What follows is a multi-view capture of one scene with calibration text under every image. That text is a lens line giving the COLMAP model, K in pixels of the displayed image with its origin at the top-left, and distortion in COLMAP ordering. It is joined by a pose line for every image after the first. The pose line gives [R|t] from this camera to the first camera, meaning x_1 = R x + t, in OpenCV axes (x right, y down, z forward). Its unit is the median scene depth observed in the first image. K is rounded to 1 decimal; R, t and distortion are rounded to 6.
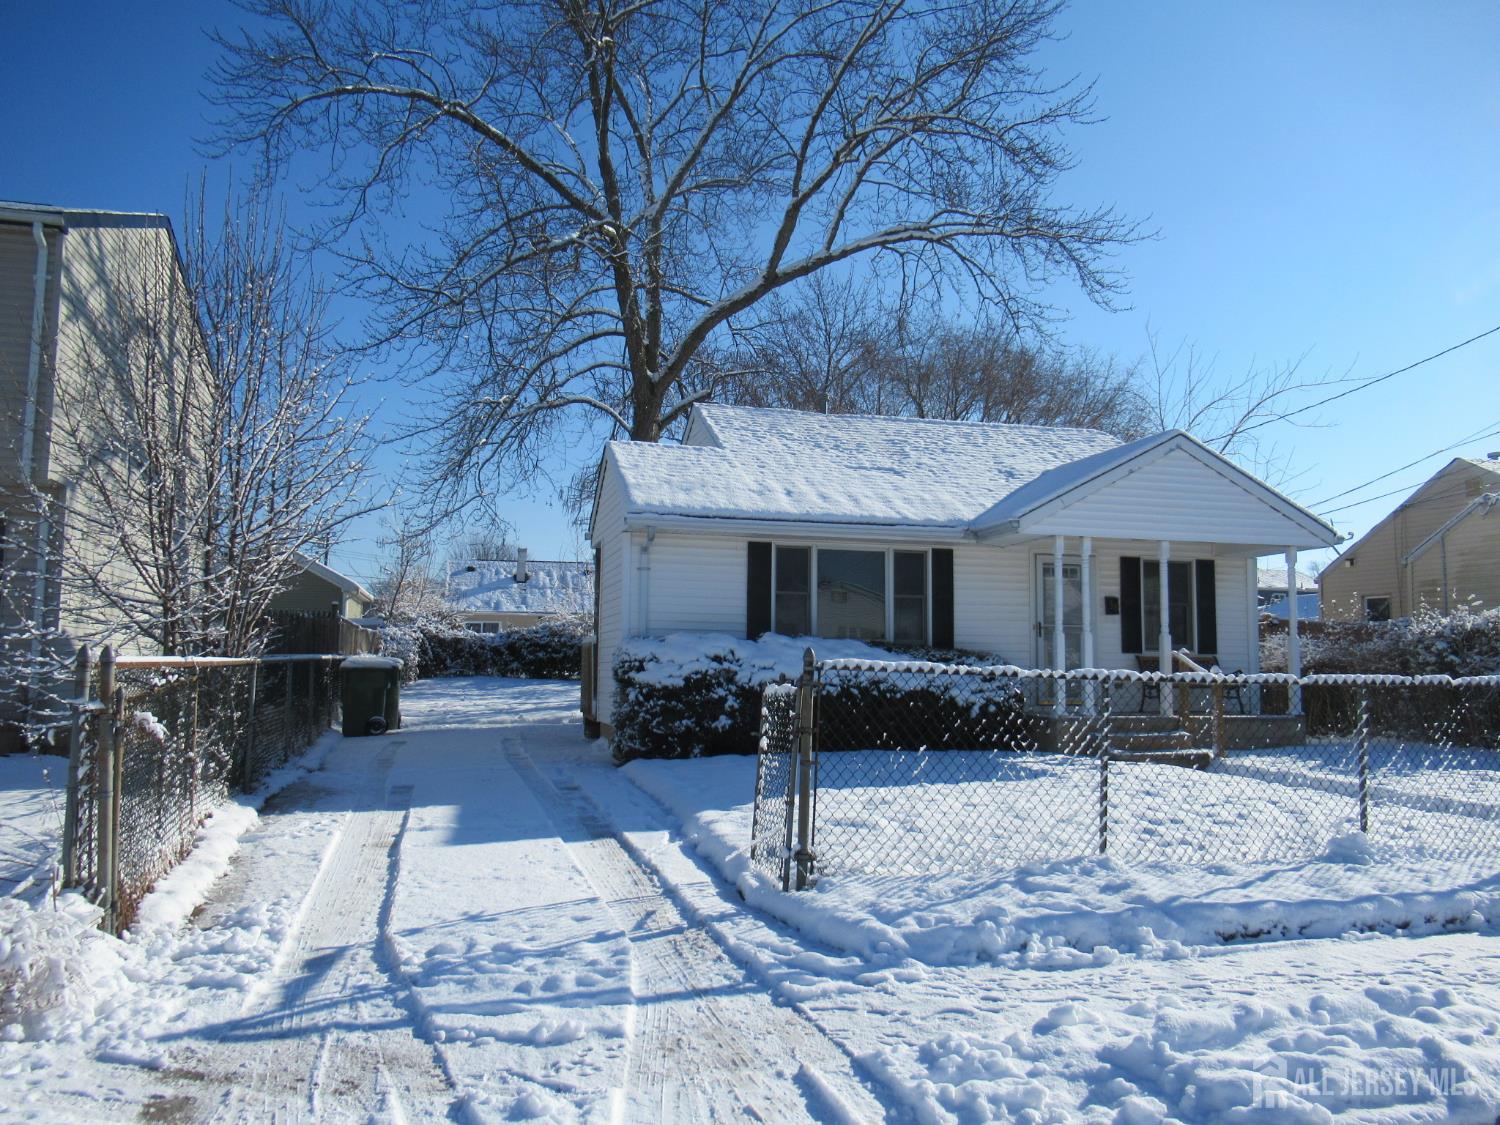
lens RADIAL K [[1124.5, 0, 750.0], [0, 1124.5, 562.5], [0, 0, 1]] dist [-0.005272, 0.009687]
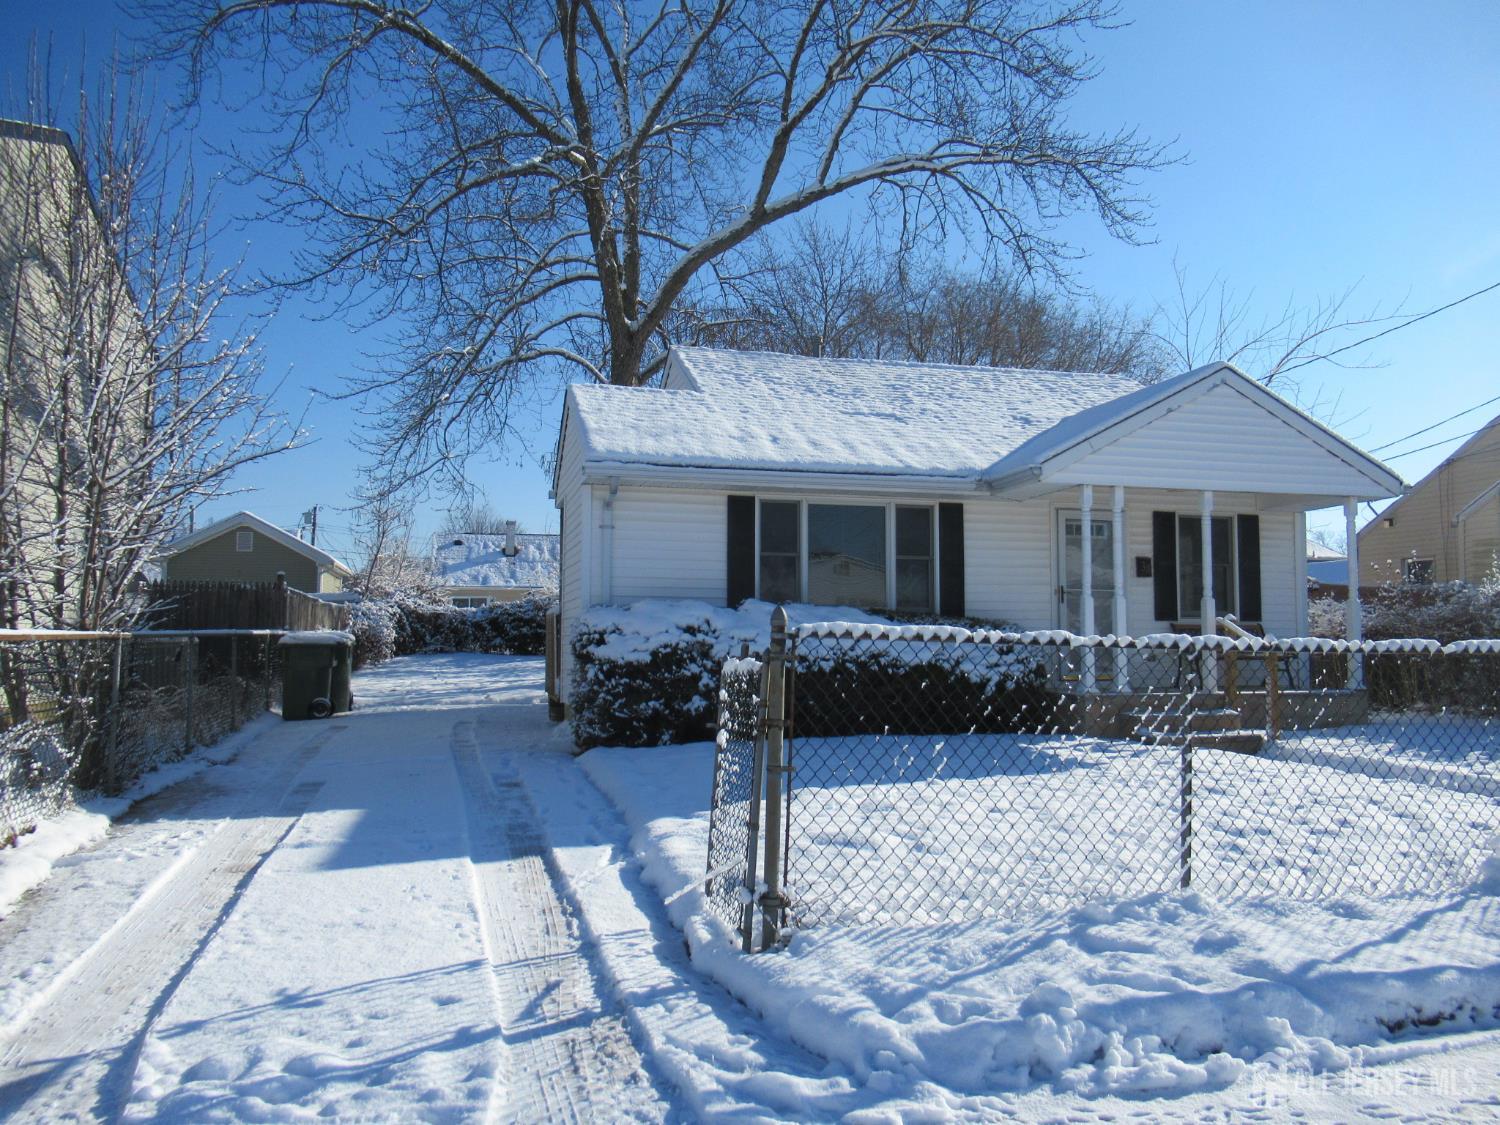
lens RADIAL K [[1124.5, 0, 750.0], [0, 1124.5, 562.5], [0, 0, 1]] dist [-0.005272, 0.009687]
pose [[0.999973, -0.007351, -0.000692, 0.015758], [0.007365, 0.999732, 0.021953, 0.014464], [0.000531, -0.021957, 0.999759, 0.130942]]
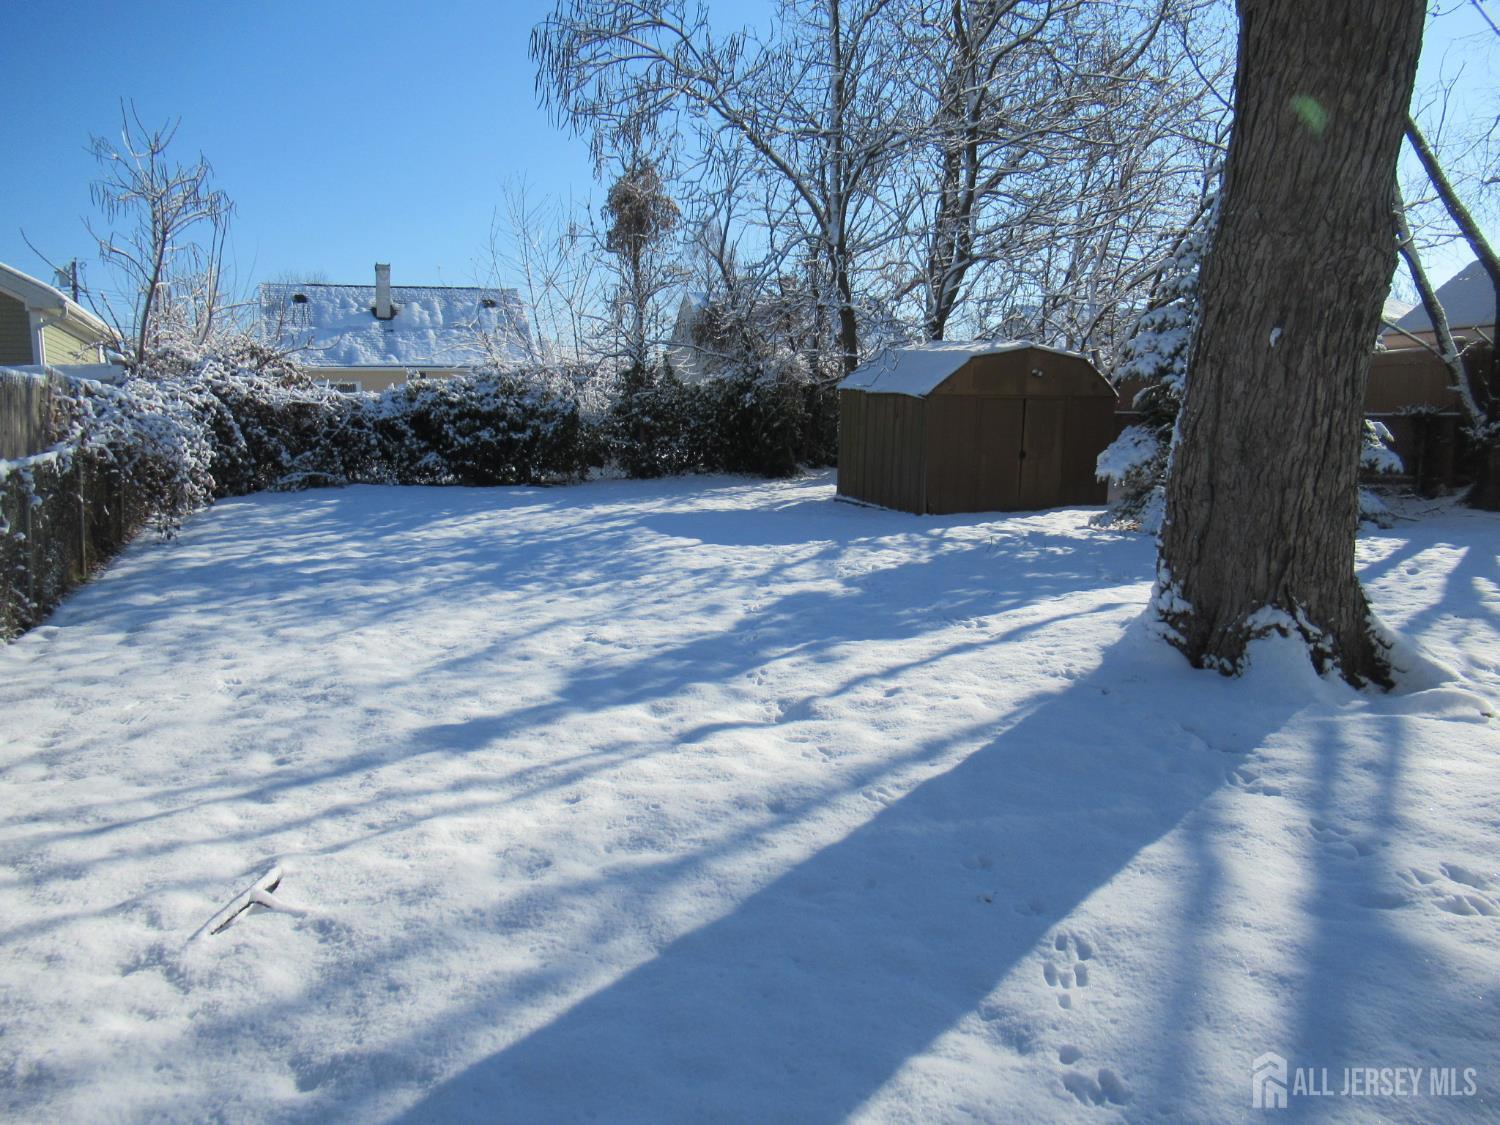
lens RADIAL K [[1124.5, 0, 750.0], [0, 1124.5, 562.5], [0, 0, 1]] dist [-0.005272, 0.009687]
pose [[0.990158, -0.043018, 0.133177, -0.379084], [0.014823, 0.978472, 0.205849, 0.103717], [-0.139165, -0.201849, 0.969479, 1.379109]]
